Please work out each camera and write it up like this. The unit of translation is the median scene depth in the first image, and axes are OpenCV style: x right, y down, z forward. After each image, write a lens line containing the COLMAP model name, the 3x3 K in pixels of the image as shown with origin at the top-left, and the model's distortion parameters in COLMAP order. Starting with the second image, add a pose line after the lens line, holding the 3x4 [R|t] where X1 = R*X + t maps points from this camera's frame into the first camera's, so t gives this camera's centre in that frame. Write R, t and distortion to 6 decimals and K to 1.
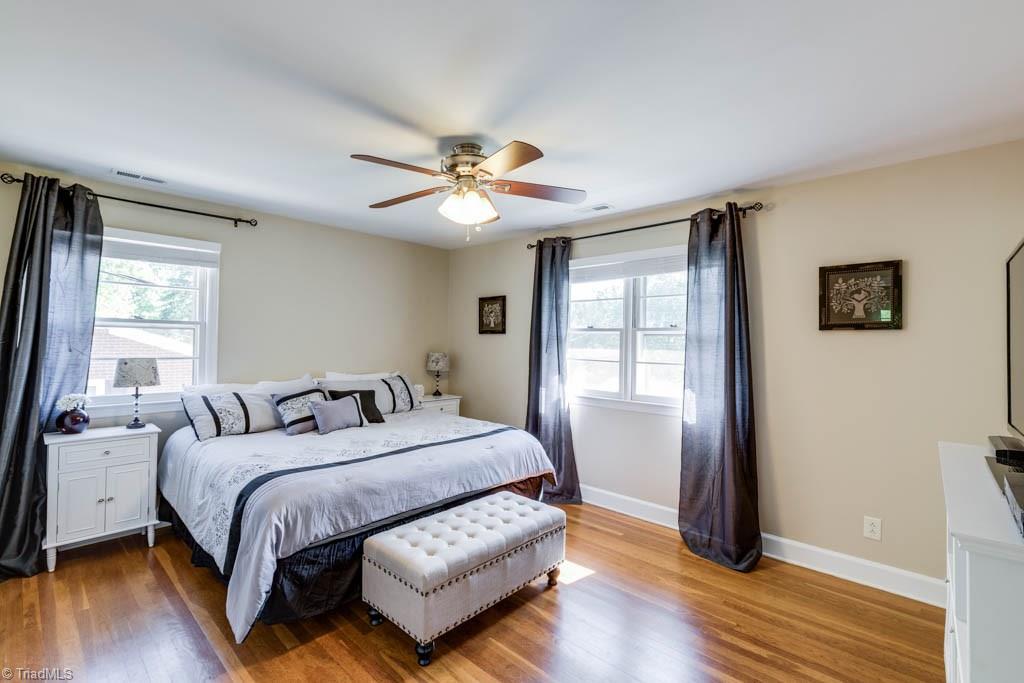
lens RADIAL K [[457.3, 0, 515.6], [0, 457.3, 339.3], [0, 0, 1]] dist [0.001786, 0.000005]
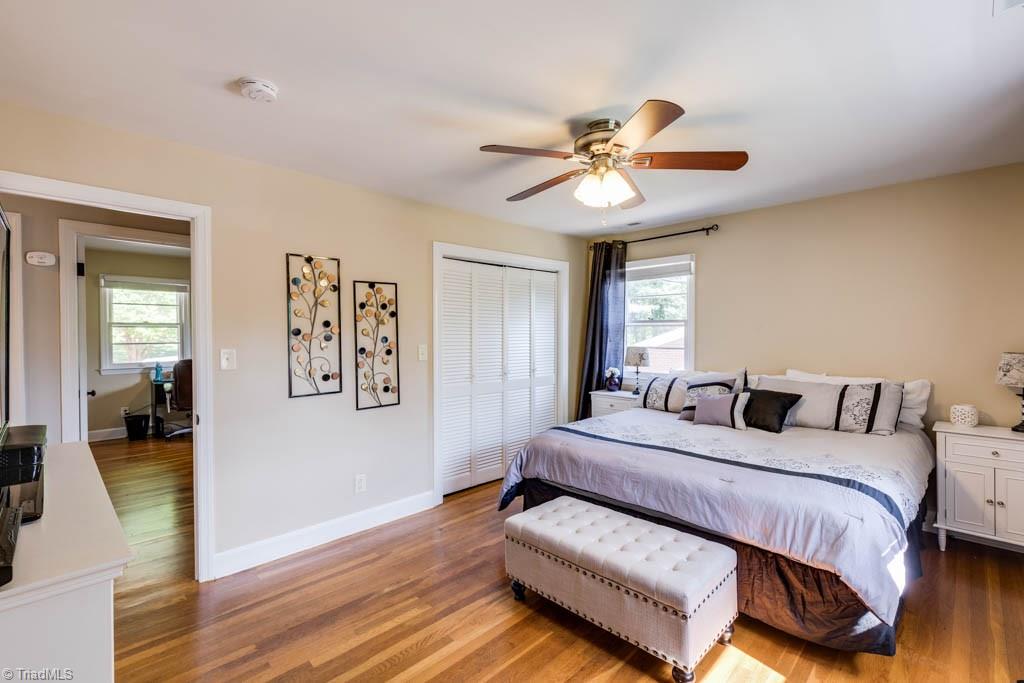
lens RADIAL K [[448.5, 0, 512.0], [0, 448.5, 341.5], [0, 0, 1]] dist [-0.015970, -0.000376]
pose [[-0.045246, 0.007177, -0.998950, 0.774802], [0.011770, 0.999909, 0.006650, 0.011003], [0.998907, -0.011457, -0.045326, 0.814879]]
